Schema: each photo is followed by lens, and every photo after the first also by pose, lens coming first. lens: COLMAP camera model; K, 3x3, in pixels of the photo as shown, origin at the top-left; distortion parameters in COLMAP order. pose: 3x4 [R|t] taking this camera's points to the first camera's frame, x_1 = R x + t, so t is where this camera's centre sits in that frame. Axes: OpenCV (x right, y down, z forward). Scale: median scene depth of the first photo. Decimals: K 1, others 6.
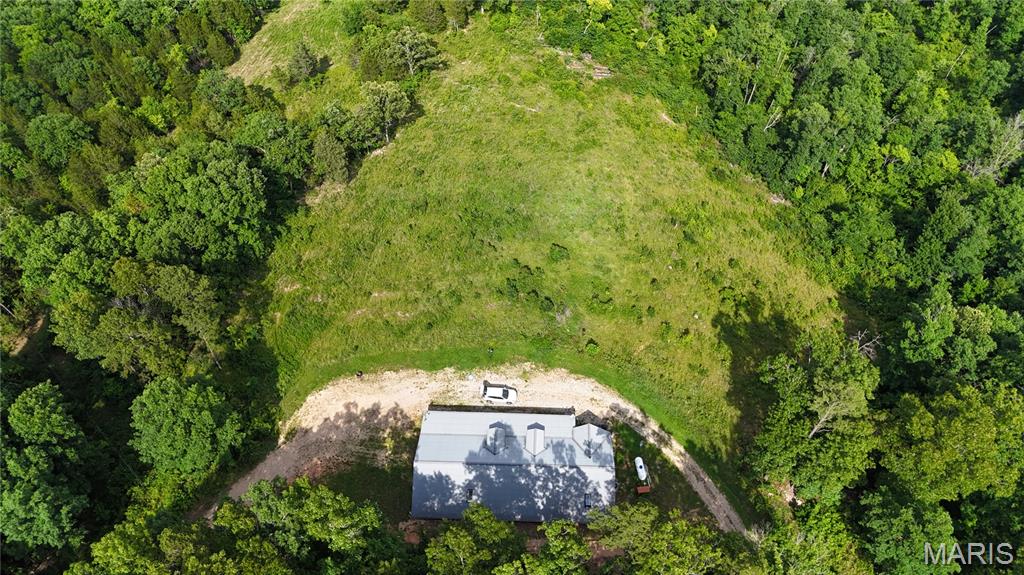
lens RADIAL K [[751.9, 0, 518.6], [0, 751.9, 284.9], [0, 0, 1]] dist [0.076167, -0.074571]
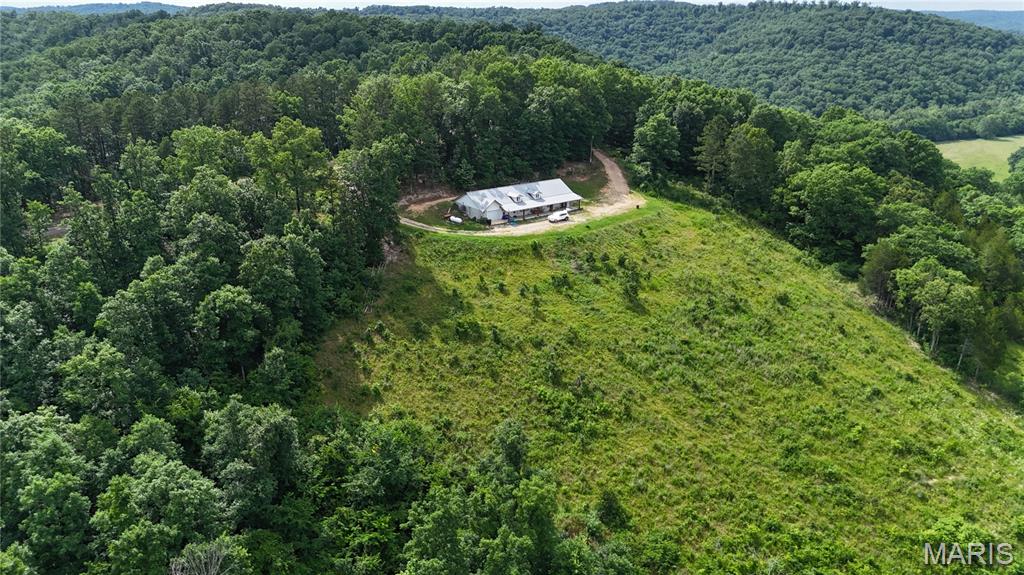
lens RADIAL K [[751.9, 0, 512.6], [0, 751.9, 282.3], [0, 0, 1]] dist [0.076167, -0.074571]
pose [[-0.789172, 0.204419, -0.579155, 0.960443], [-0.494906, 0.346753, 0.796762, -0.975194], [0.363697, 0.915410, -0.172479, 1.378294]]
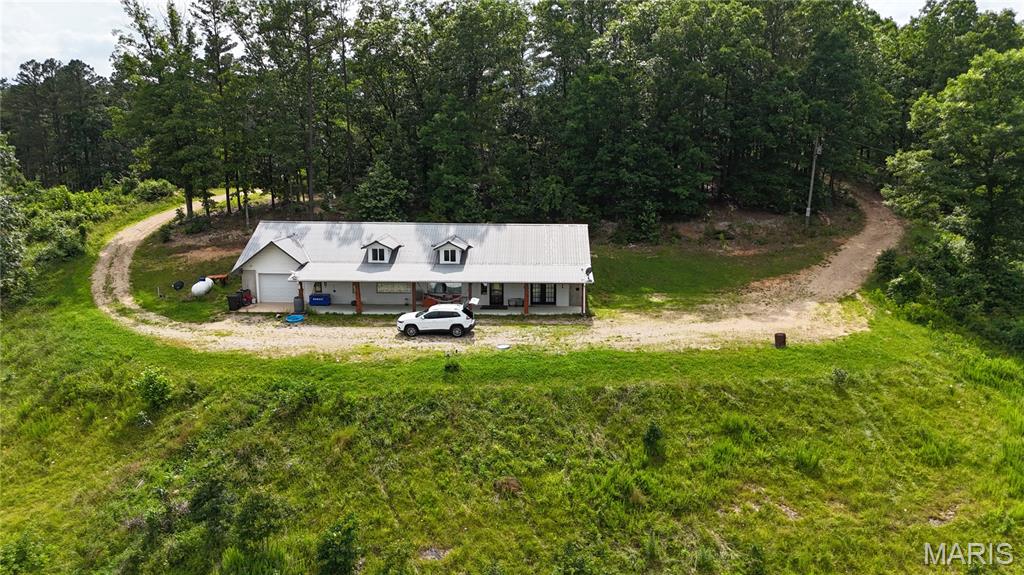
lens RADIAL K [[751.9, 0, 515.7], [0, 751.9, 287.4], [0, 0, 1]] dist [0.076167, -0.074571]
pose [[-0.999996, -0.000373, -0.002620, -0.072779], [-0.002520, 0.436278, 0.899808, -0.268692], [0.000807, 0.899812, -0.436277, 1.206933]]
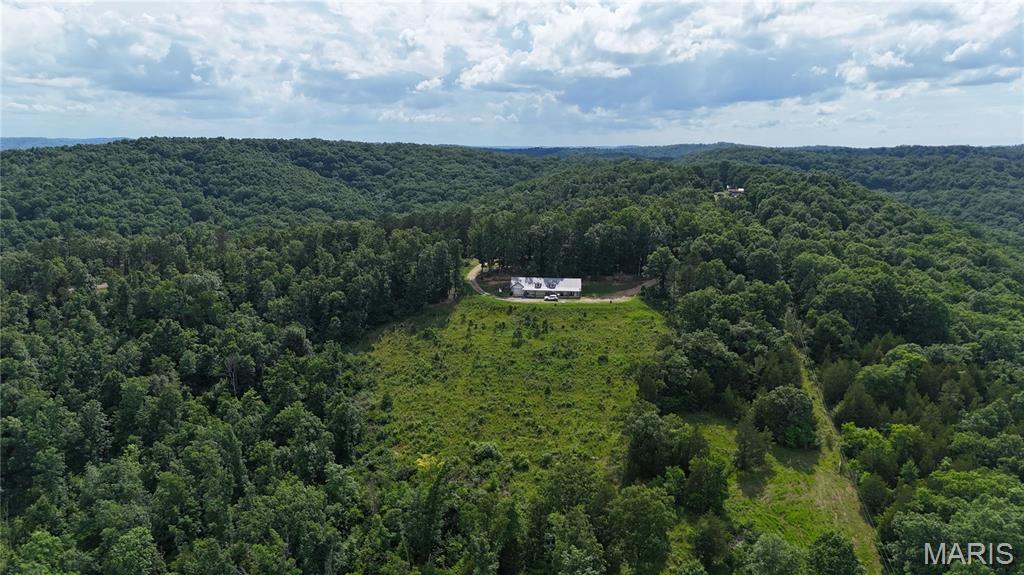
lens RADIAL K [[751.9, 0, 517.1], [0, 751.9, 286.8], [0, 0, 1]] dist [0.076167, -0.074571]
pose [[-0.998127, -0.017018, 0.058755, -0.057859], [0.045448, 0.436566, 0.898524, -2.130596], [-0.040942, 0.899511, -0.434975, 2.091663]]
